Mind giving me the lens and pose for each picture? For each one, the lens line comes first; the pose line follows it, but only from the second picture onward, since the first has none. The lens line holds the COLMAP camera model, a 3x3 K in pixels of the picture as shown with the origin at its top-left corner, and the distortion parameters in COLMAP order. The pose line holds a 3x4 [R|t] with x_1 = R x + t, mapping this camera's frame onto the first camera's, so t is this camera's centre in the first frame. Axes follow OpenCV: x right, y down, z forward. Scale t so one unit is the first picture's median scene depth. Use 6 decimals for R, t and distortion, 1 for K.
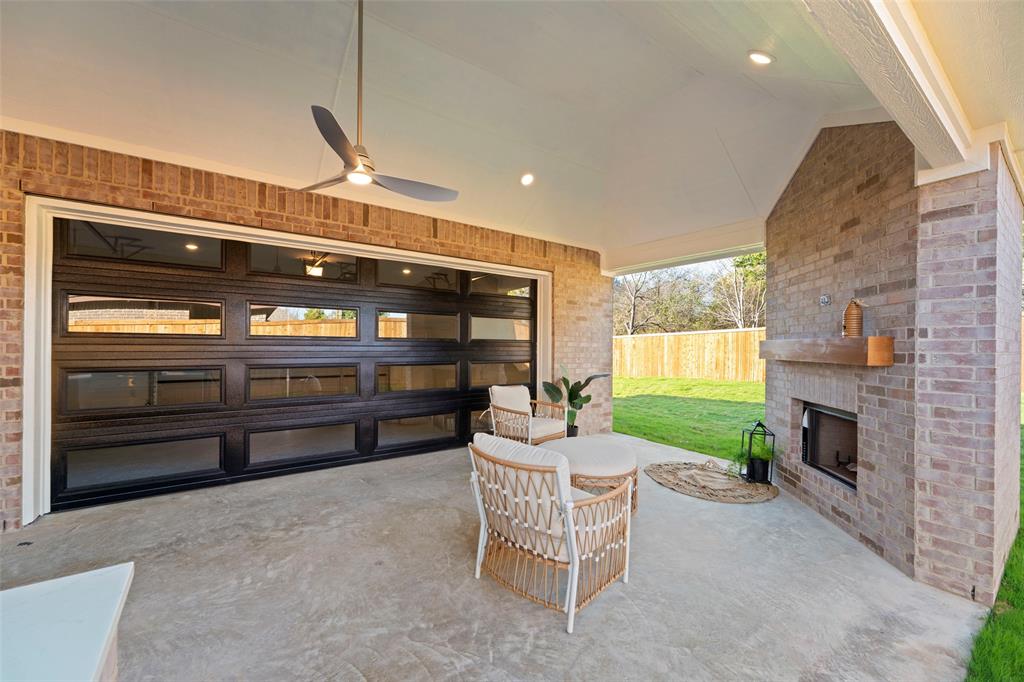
lens RADIAL K [[409.8, 0, 506.9], [0, 409.8, 348.9], [0, 0, 1]] dist [-0.005814, 0.002581]
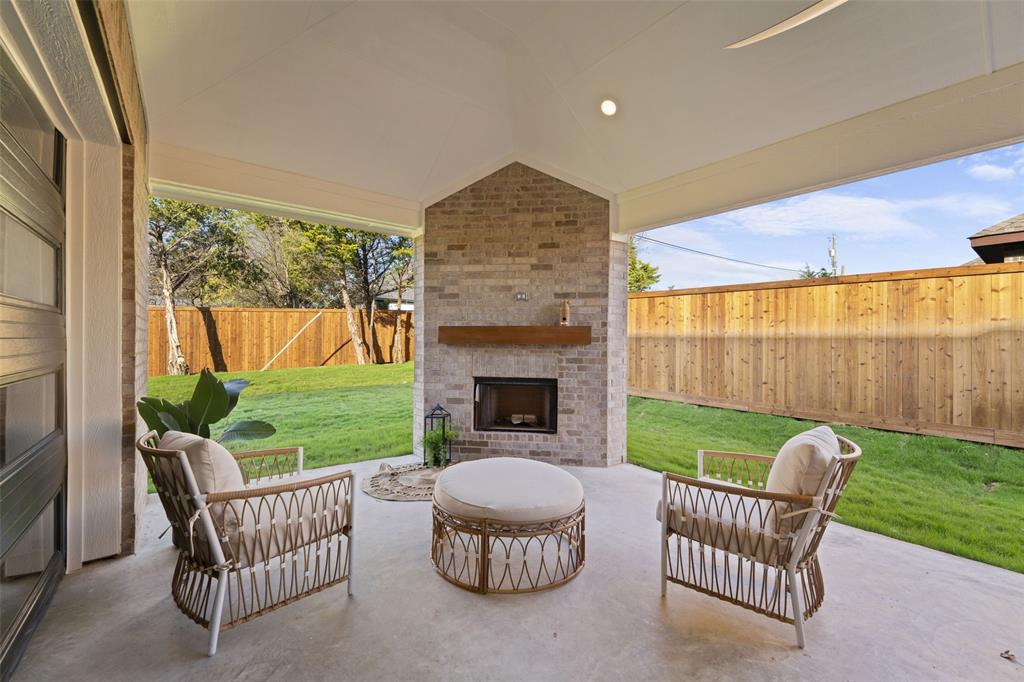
lens RADIAL K [[409.8, 0, 507.6], [0, 409.8, 341.2], [0, 0, 1]] dist [-0.005814, 0.002581]
pose [[-0.057177, -0.006616, 0.998342, -0.586508], [-0.001435, 0.999978, 0.006545, 0.017032], [-0.998363, -0.001058, -0.057185, 1.260221]]
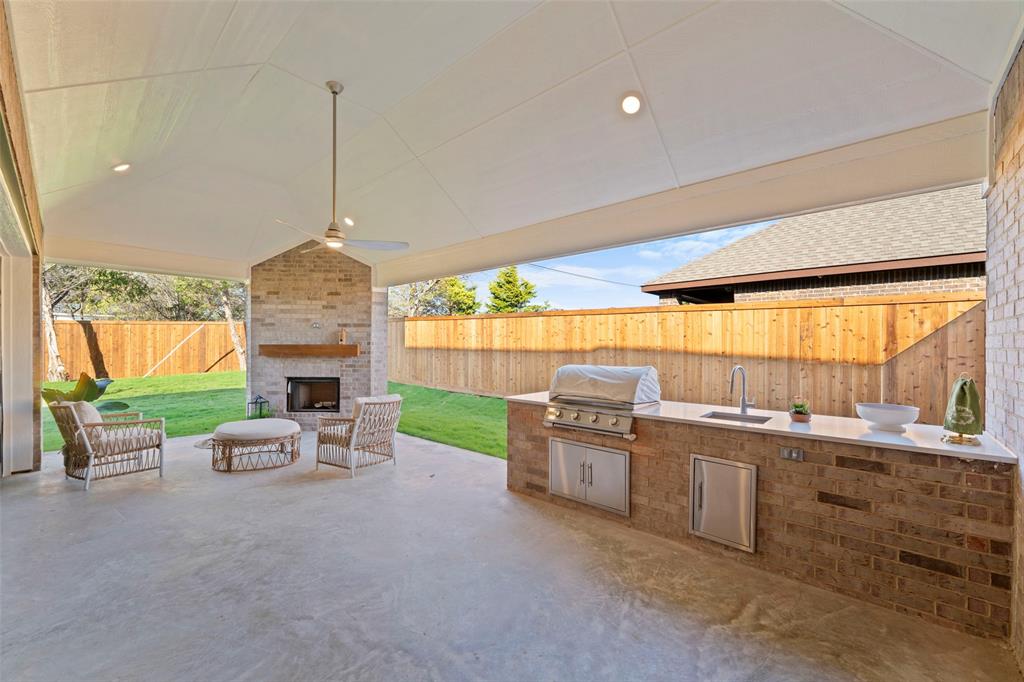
lens RADIAL K [[409.8, 0, 509.0], [0, 409.8, 346.4], [0, 0, 1]] dist [-0.005814, 0.002581]
pose [[-0.219063, -0.007609, 0.975681, -1.614243], [-0.000665, 0.999971, 0.007649, -0.034179], [-0.975710, 0.001026, -0.219062, 0.572337]]
